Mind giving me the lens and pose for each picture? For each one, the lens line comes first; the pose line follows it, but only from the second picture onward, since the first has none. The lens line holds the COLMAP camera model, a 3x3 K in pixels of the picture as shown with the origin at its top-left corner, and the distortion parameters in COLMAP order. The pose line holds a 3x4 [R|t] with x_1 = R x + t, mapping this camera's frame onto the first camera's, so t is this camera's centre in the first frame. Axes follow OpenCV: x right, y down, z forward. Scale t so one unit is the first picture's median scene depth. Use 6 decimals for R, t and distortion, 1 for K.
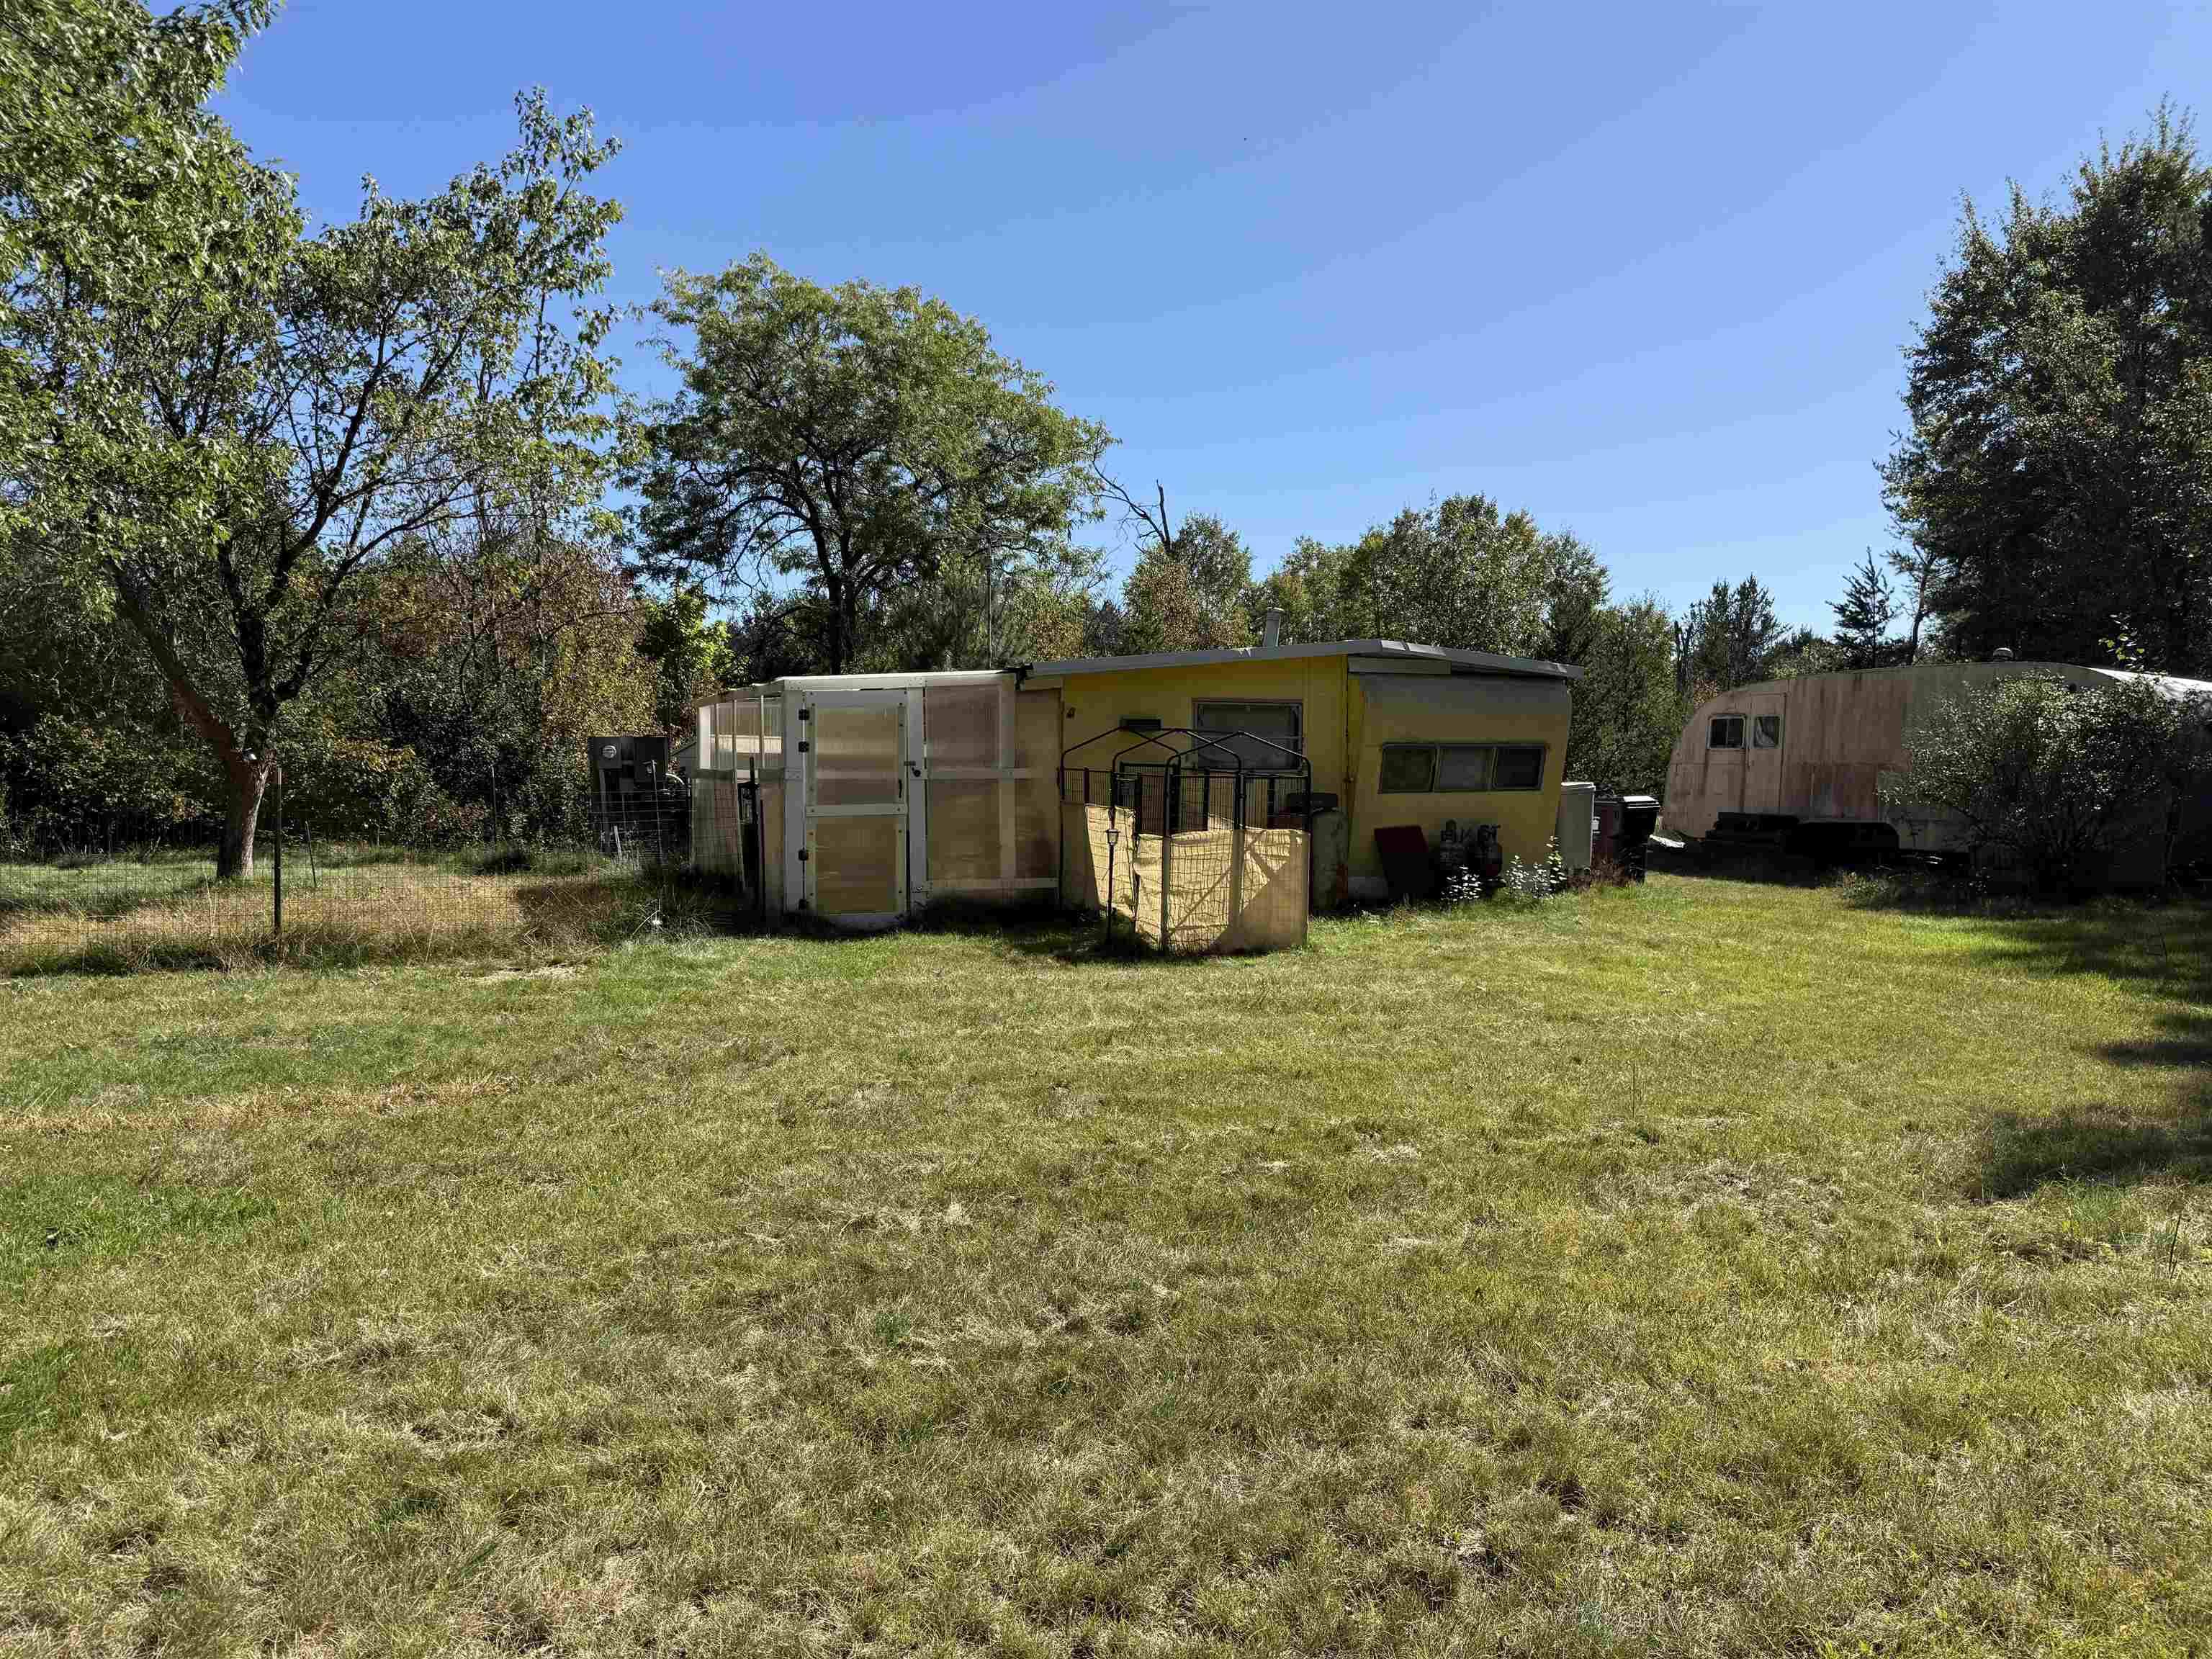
lens RADIAL K [[1524.2, 0, 1097.3], [0, 1524.2, 839.3], [0, 0, 1]] dist [0.003350, -0.010120]
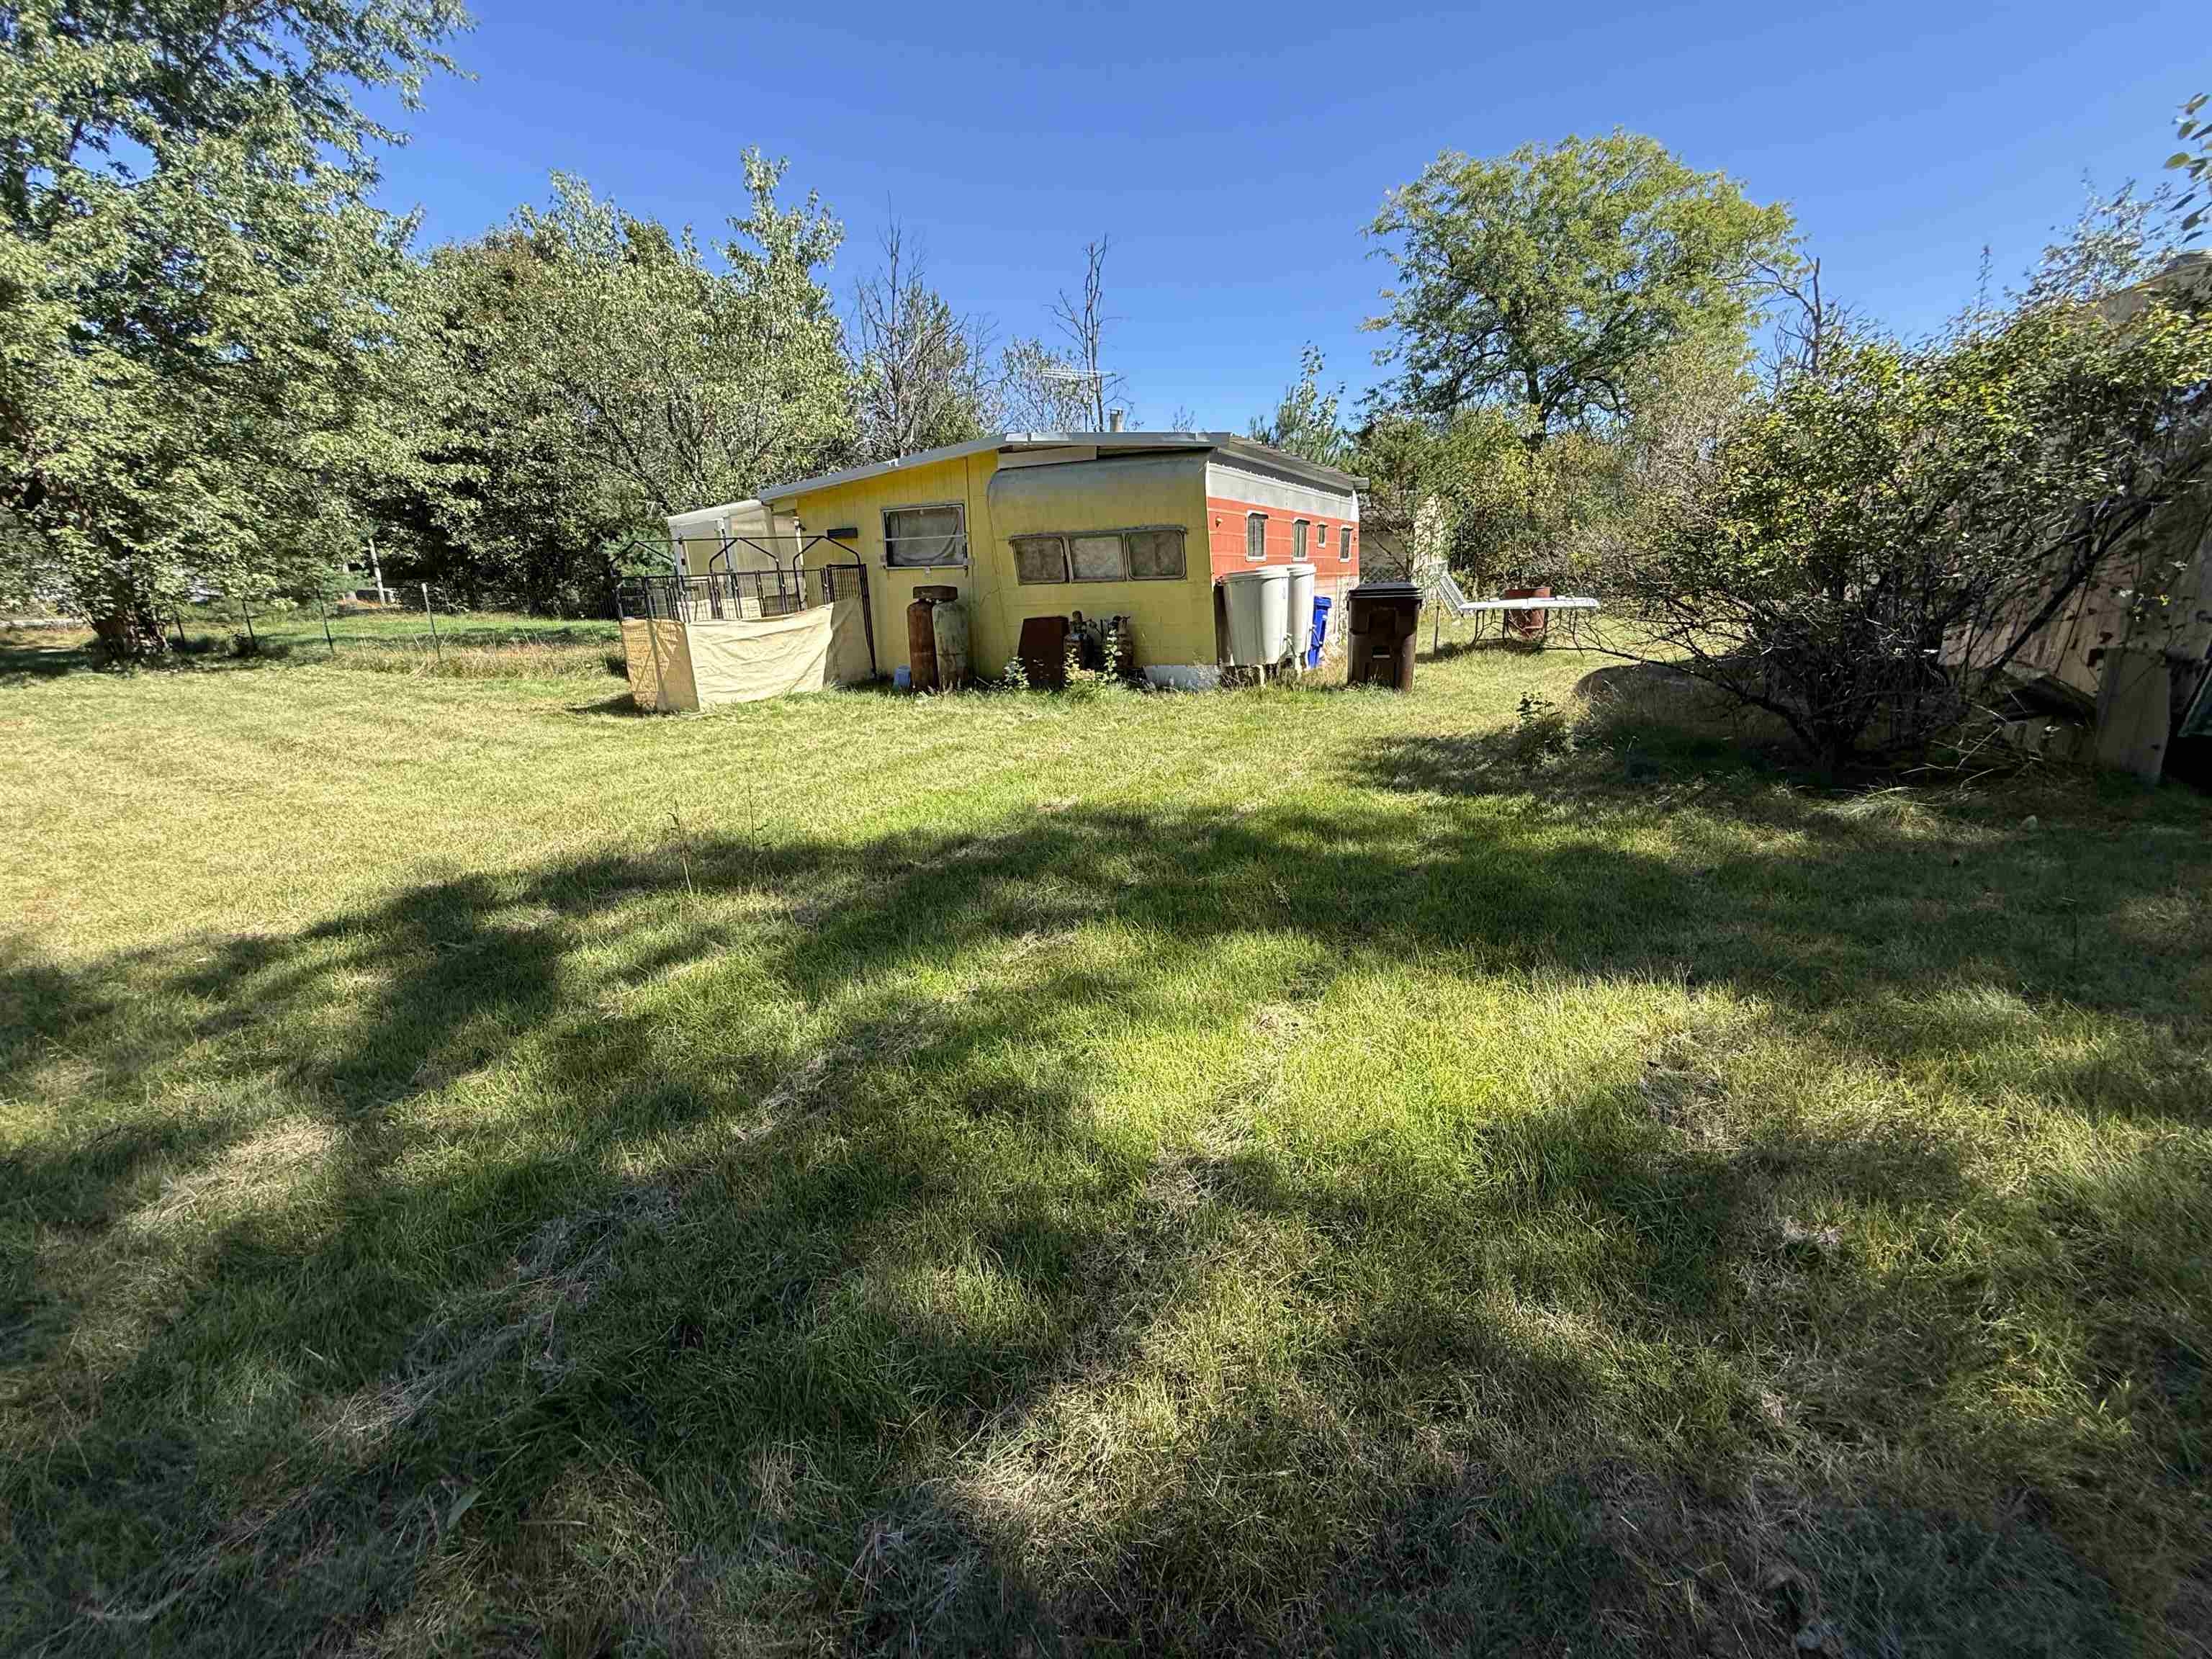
lens RADIAL K [[878.8, 0, 1106.5], [0, 878.8, 817.4], [0, 0, 1]] dist [-0.030719, 0.022607]
pose [[0.609325, 0.193491, -0.768950, 0.295600], [-0.009853, 0.971542, 0.236662, -0.006976], [0.792859, -0.136628, 0.593892, 0.264744]]
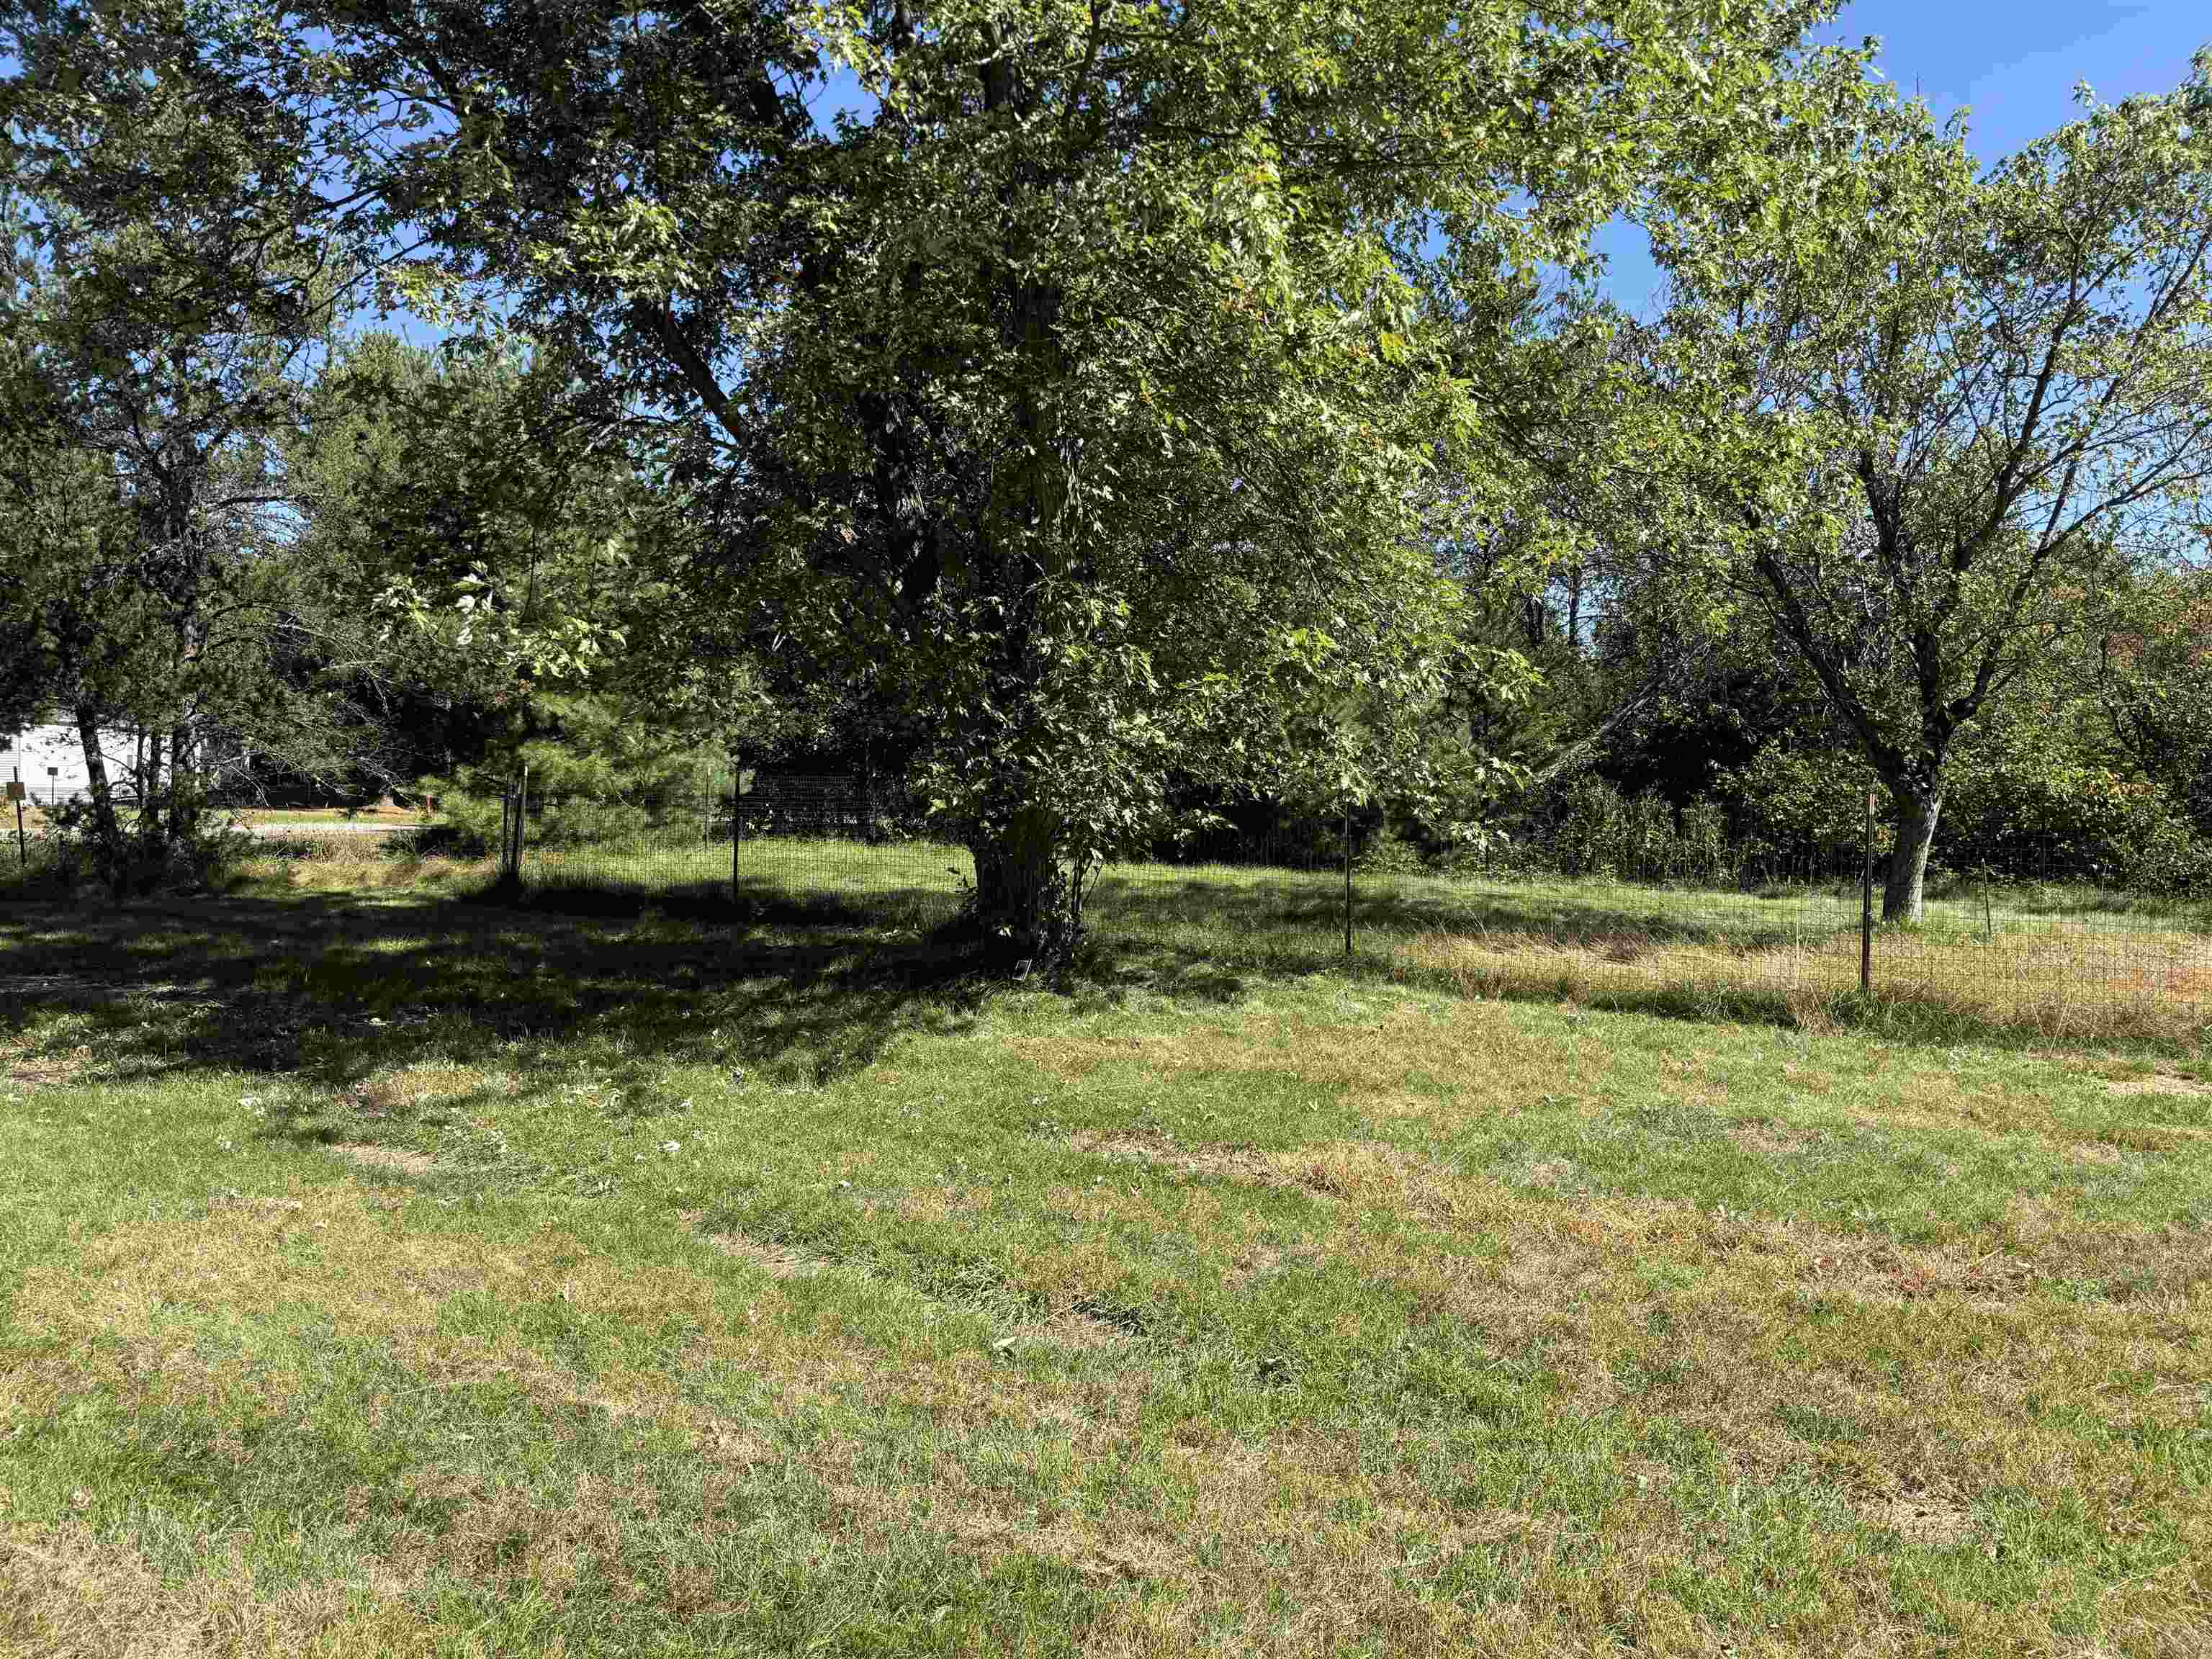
lens RADIAL K [[1541.0, 0, 1109.0], [0, 1541.0, 819.8], [0, 0, 1]] dist [0.005617, -0.022115]
pose [[0.491834, 0.010511, -0.870626, -0.001572], [-0.040966, 0.999099, -0.011080, -0.001678], [0.869725, 0.041116, 0.491821, 0.057575]]
